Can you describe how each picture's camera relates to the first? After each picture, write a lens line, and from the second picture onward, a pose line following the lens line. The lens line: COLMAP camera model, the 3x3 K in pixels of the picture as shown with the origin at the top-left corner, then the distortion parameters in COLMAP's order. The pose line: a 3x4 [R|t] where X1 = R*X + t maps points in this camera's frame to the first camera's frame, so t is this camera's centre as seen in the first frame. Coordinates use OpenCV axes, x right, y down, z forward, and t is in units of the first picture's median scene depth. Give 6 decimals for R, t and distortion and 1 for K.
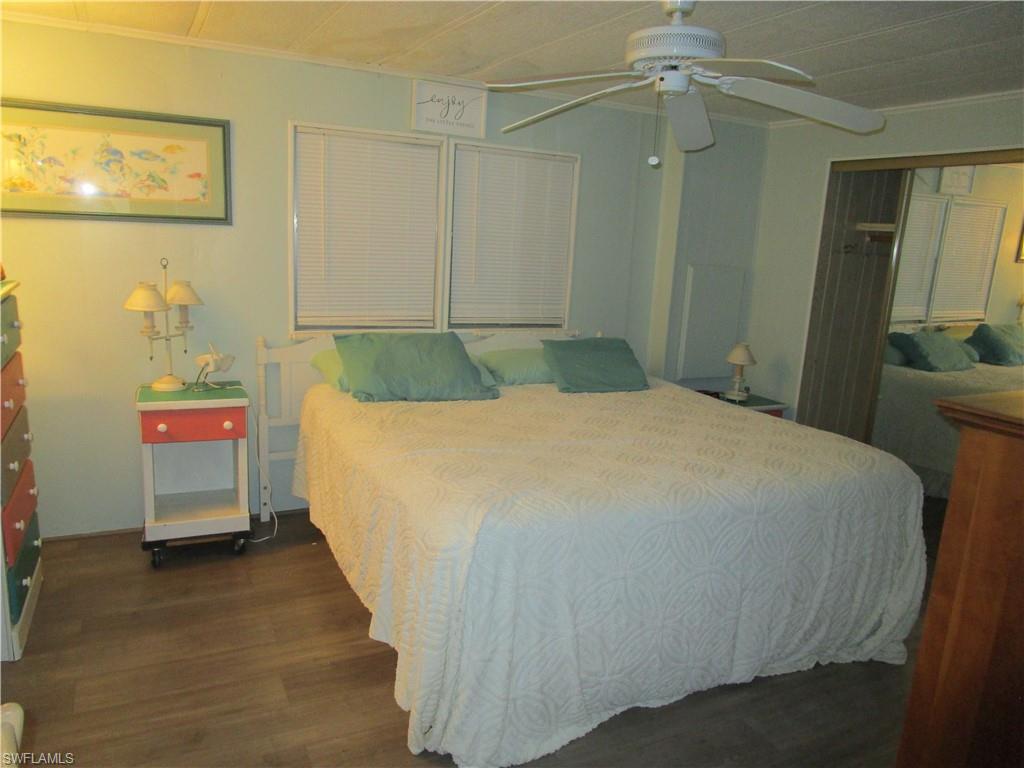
lens RADIAL K [[719.1, 0, 512.0], [0, 719.1, 384.0], [0, 0, 1]] dist [-0.032970, 0.010635]
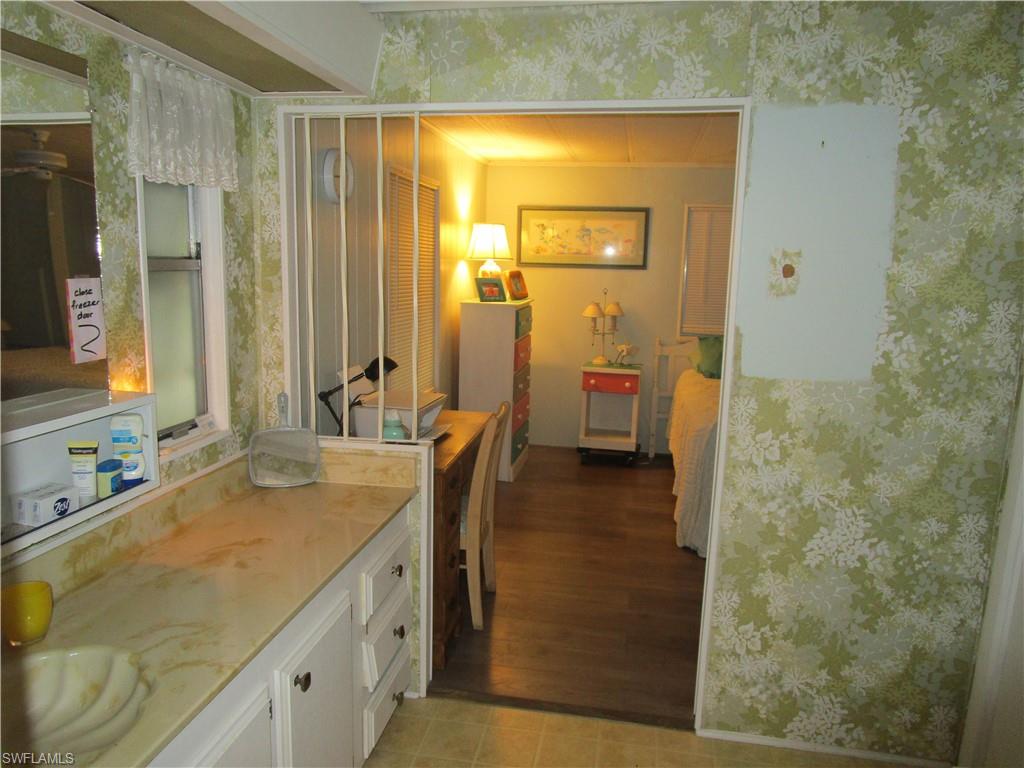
lens RADIAL K [[719.1, 0, 512.0], [0, 719.1, 384.0], [0, 0, 1]] dist [-0.032970, 0.010635]
pose [[0.794845, 0.067343, -0.603064, 0.356132], [-0.113127, 0.992845, -0.038233, 0.130808], [0.596174, 0.098612, 0.796776, -0.451131]]
